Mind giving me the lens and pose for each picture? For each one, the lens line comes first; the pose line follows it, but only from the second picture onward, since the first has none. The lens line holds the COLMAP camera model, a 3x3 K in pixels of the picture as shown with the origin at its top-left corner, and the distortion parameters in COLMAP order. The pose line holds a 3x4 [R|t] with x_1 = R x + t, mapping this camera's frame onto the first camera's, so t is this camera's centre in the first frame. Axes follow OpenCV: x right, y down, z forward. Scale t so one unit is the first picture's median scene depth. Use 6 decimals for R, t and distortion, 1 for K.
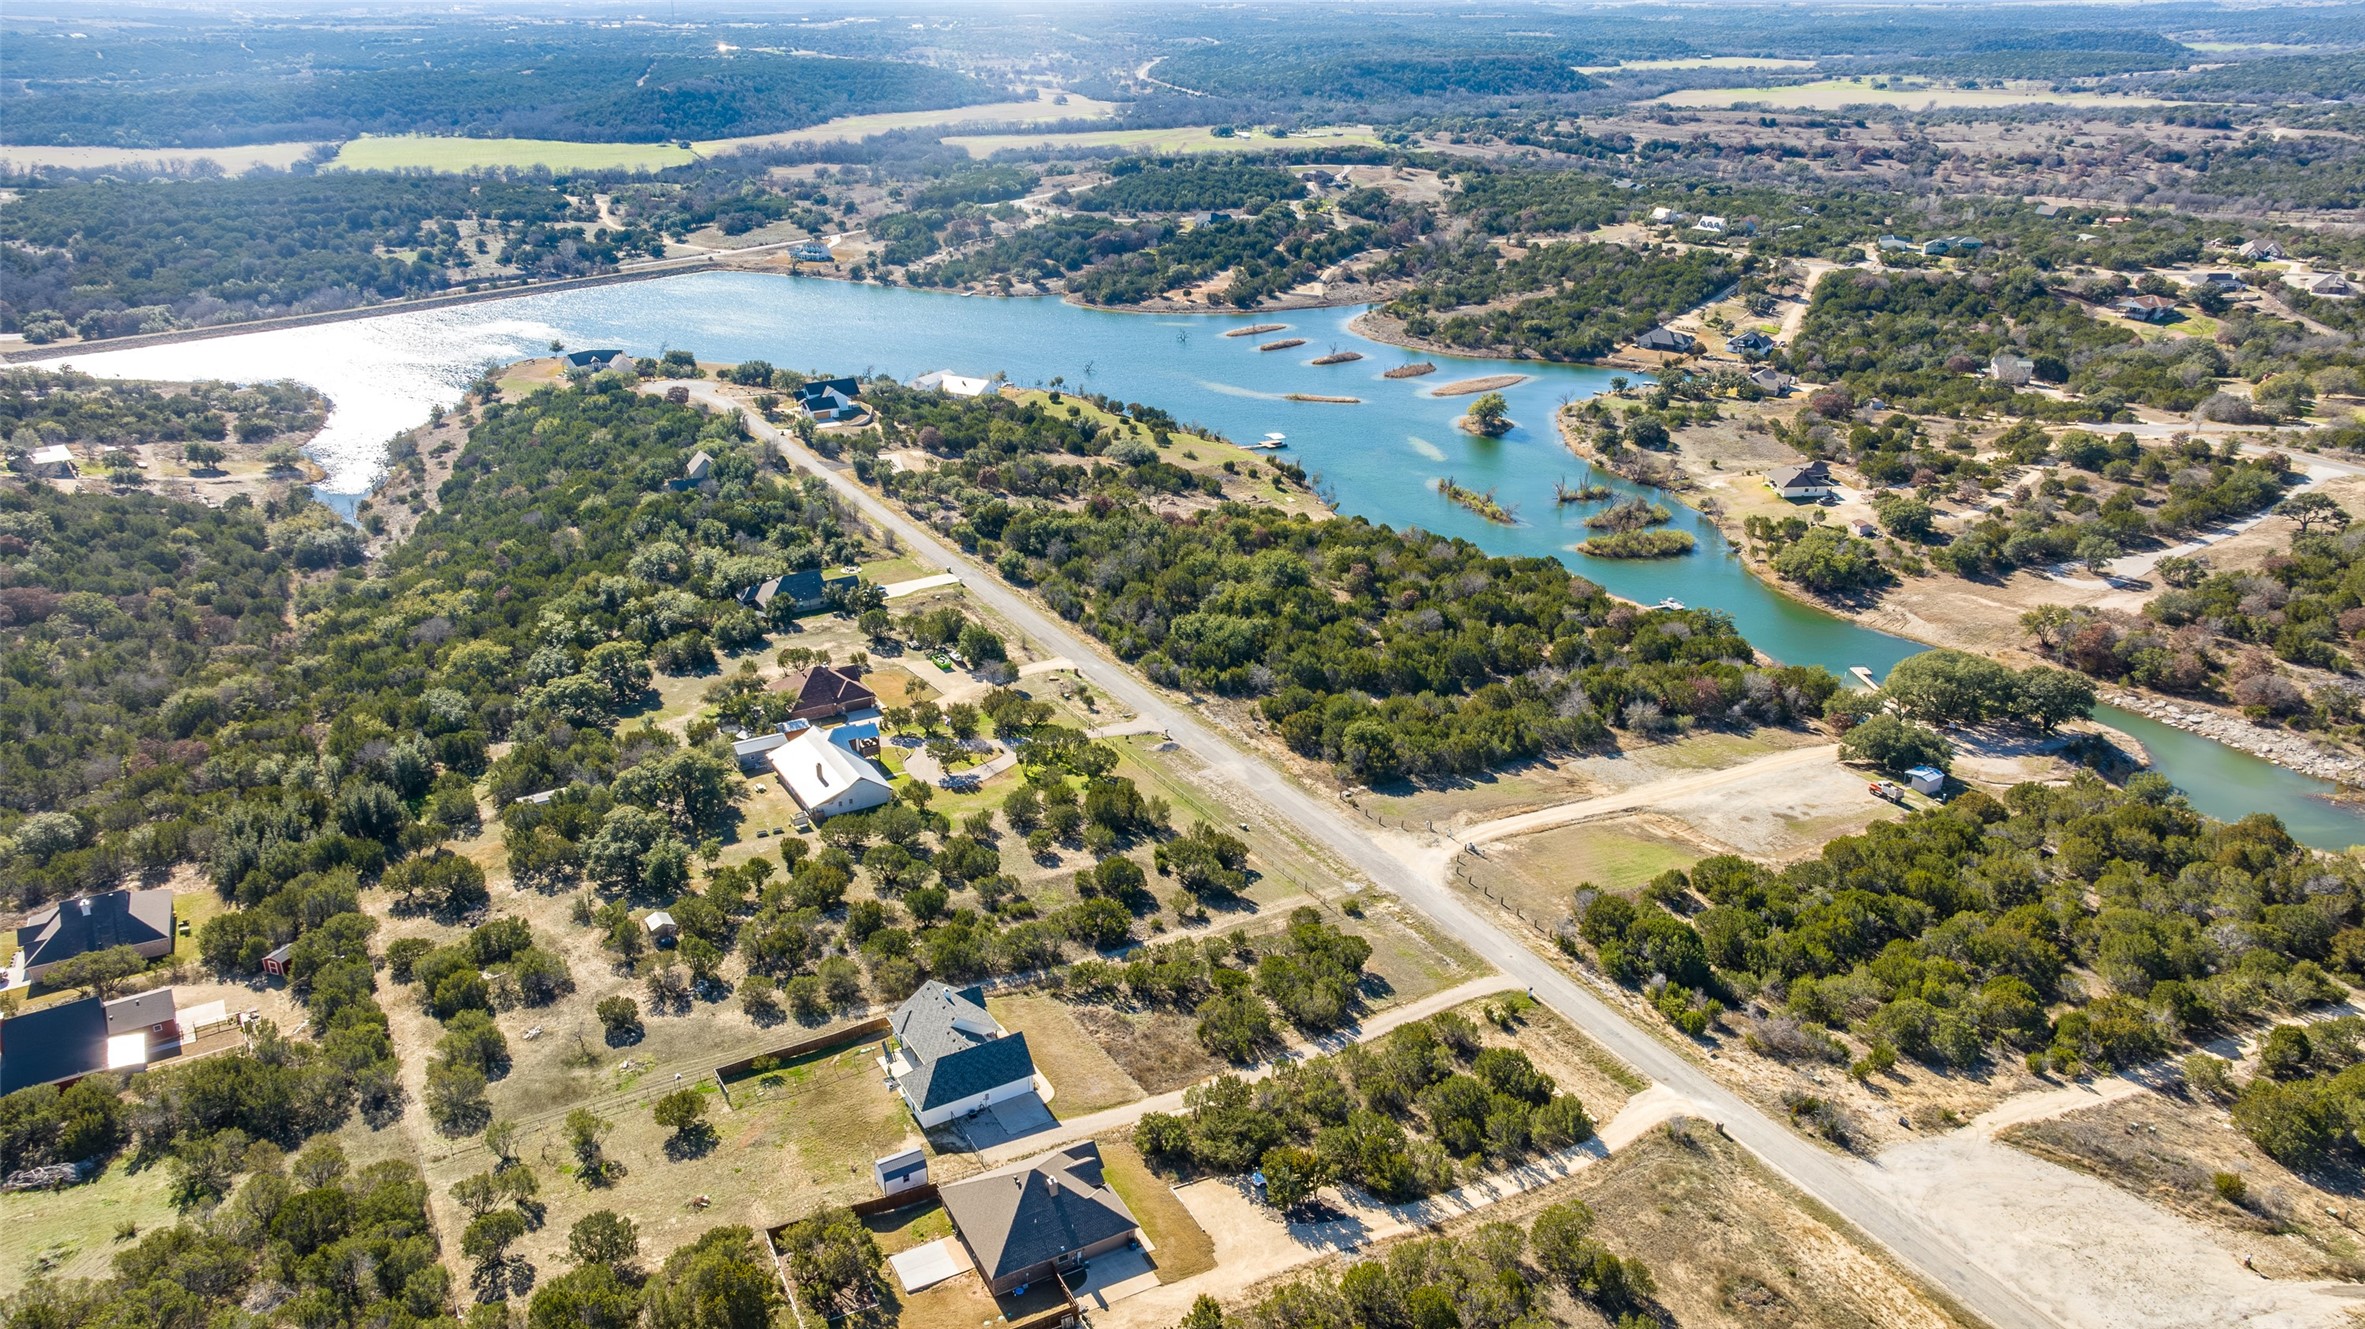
lens RADIAL K [[1668.9, 0, 1178.0], [0, 1668.9, 678.2], [0, 0, 1]] dist [-0.032994, 0.058915]
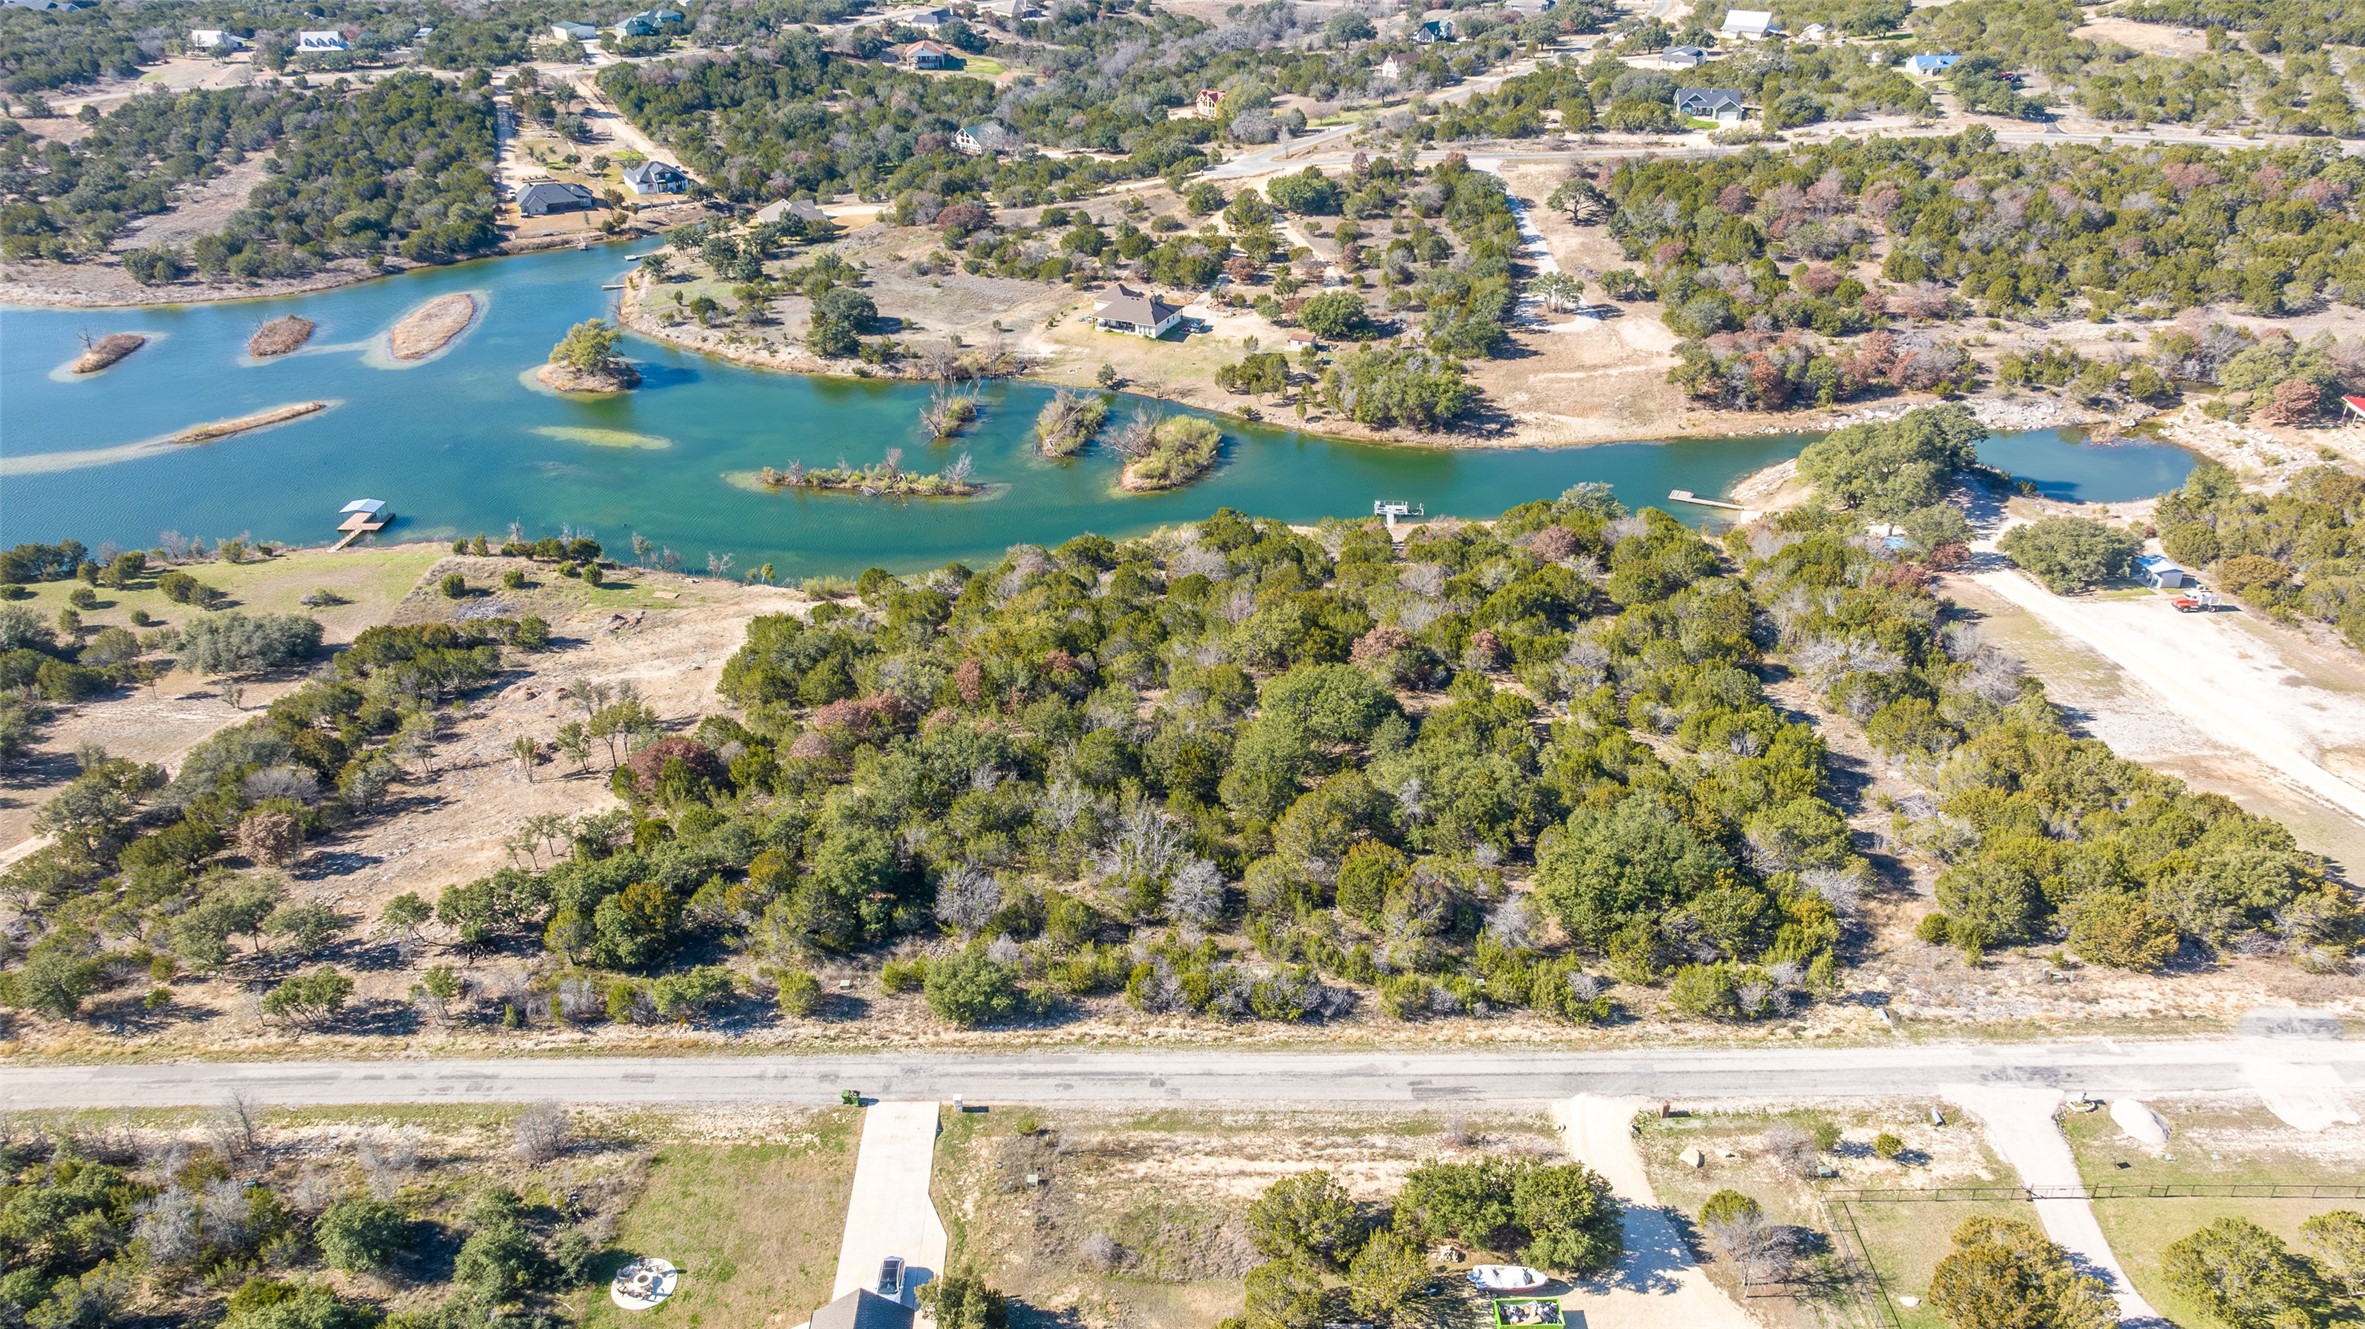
lens RADIAL K [[1668.9, 0, 1190.2], [0, 1668.9, 672.8], [0, 0, 1]] dist [-0.032994, 0.058915]
pose [[0.500525, -0.424332, 0.754597, -0.221289], [0.344330, 0.897306, 0.276188, -0.147400], [-0.794300, 0.121592, 0.595234, 0.465387]]
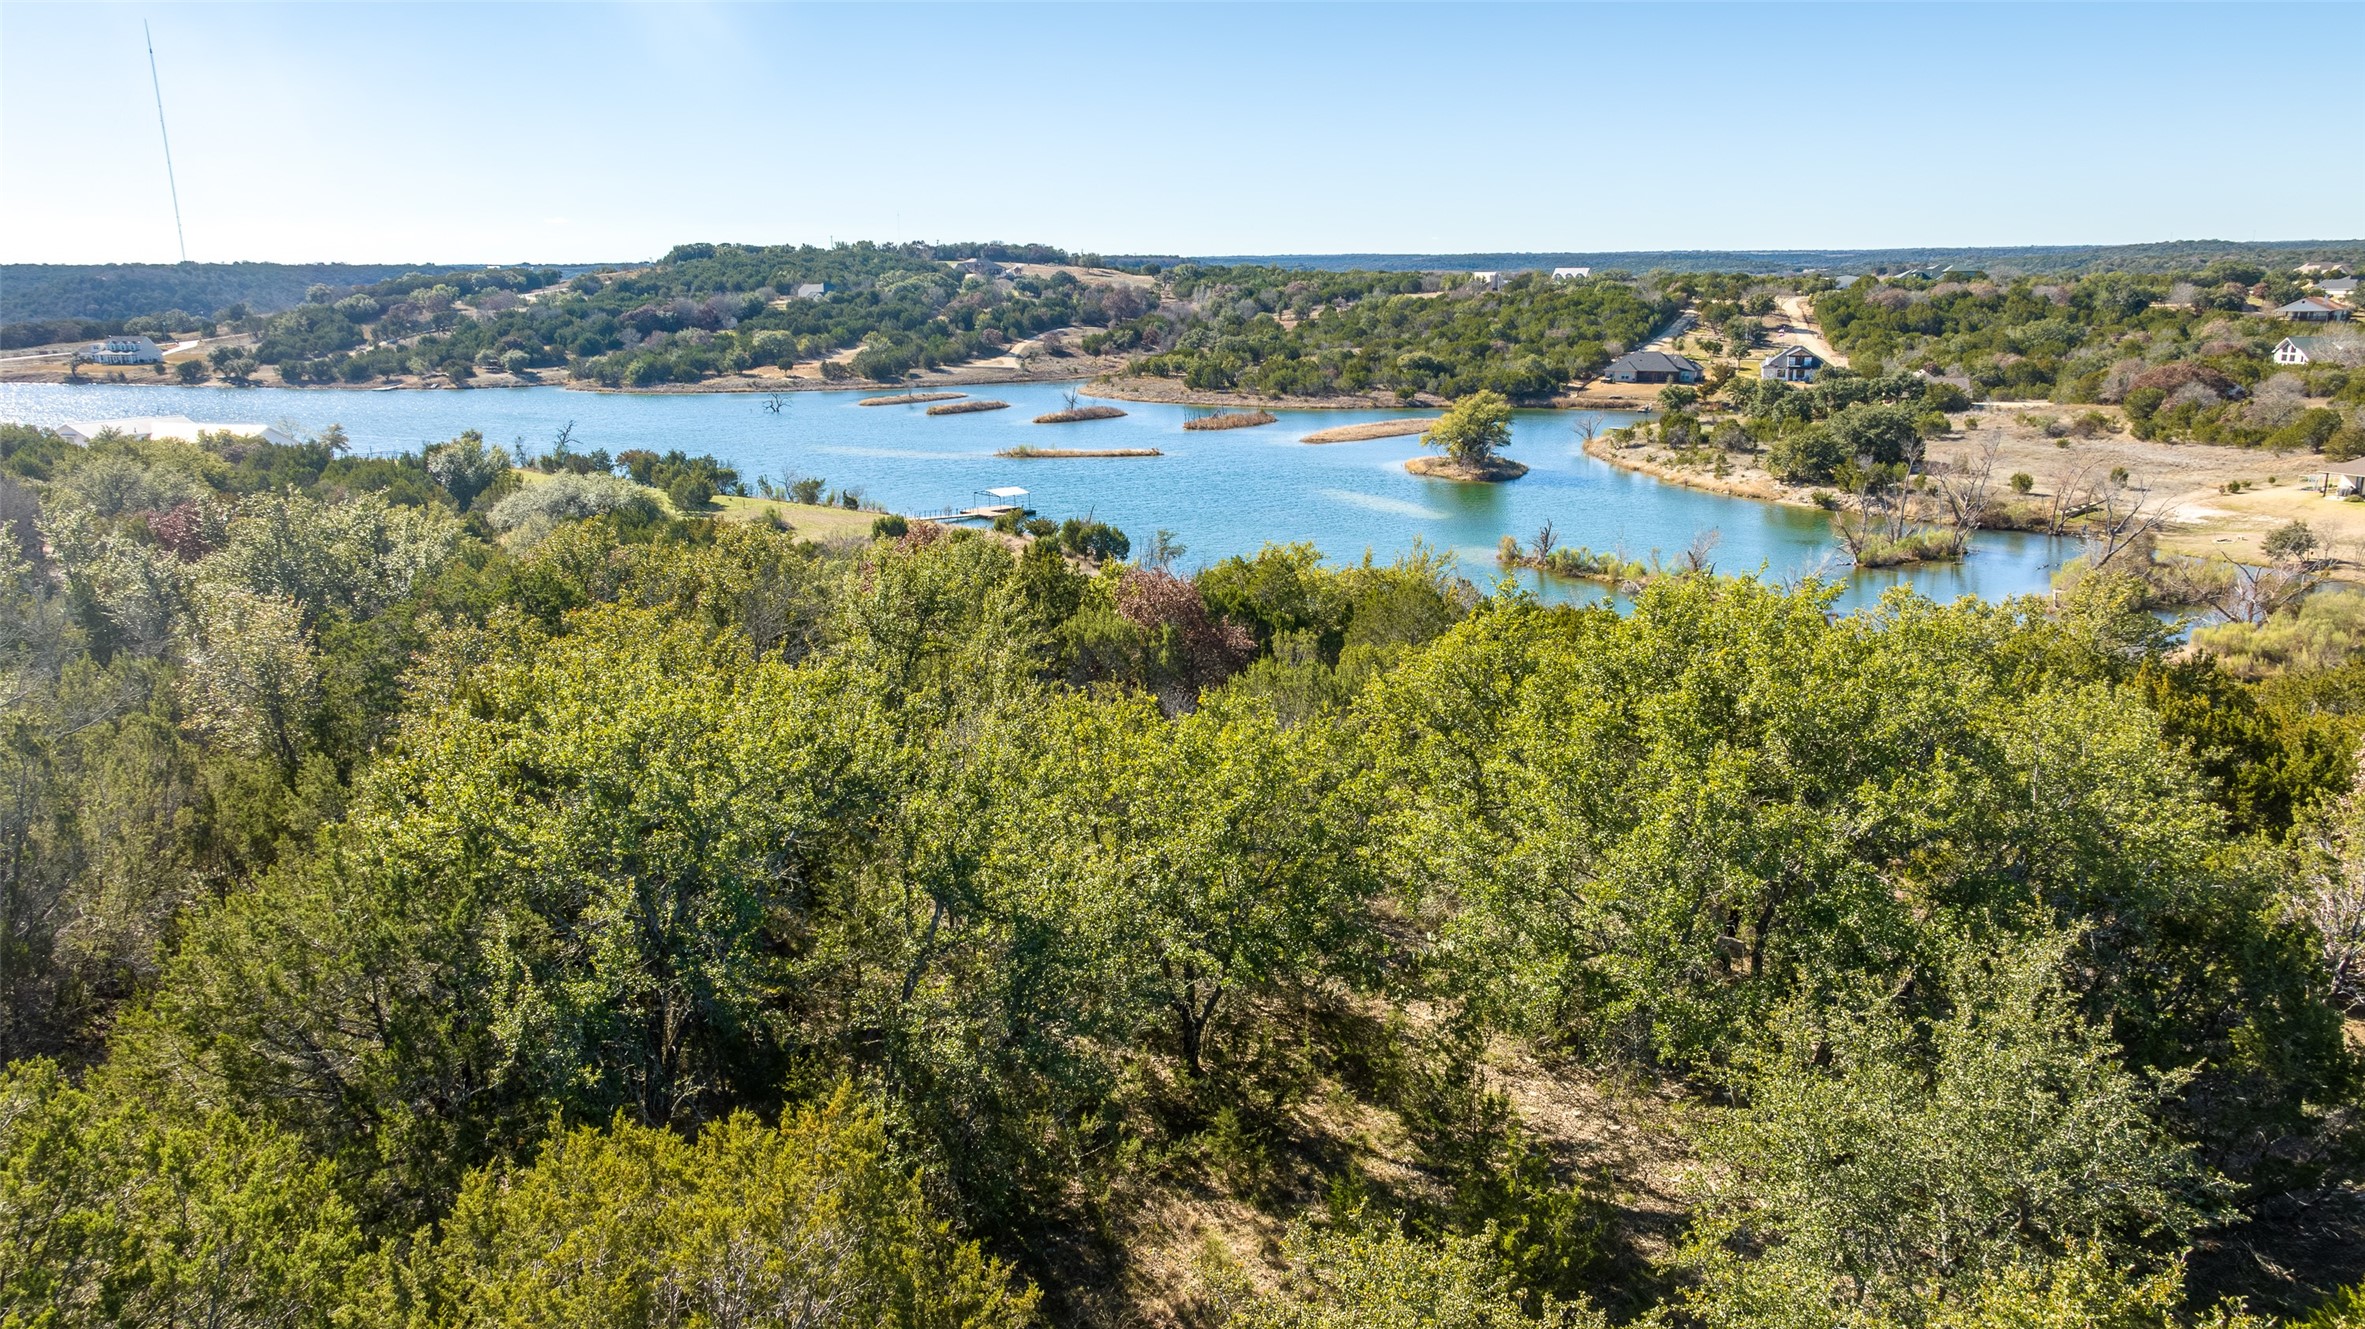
lens RADIAL K [[1668.9, 0, 1191.3], [0, 1668.9, 670.5], [0, 0, 1]] dist [-0.032994, 0.058915]
pose [[0.974185, -0.061119, 0.217320, 0.014598], [0.094892, 0.984343, -0.148539, -0.040553], [-0.204839, 0.165327, 0.964732, 0.598750]]
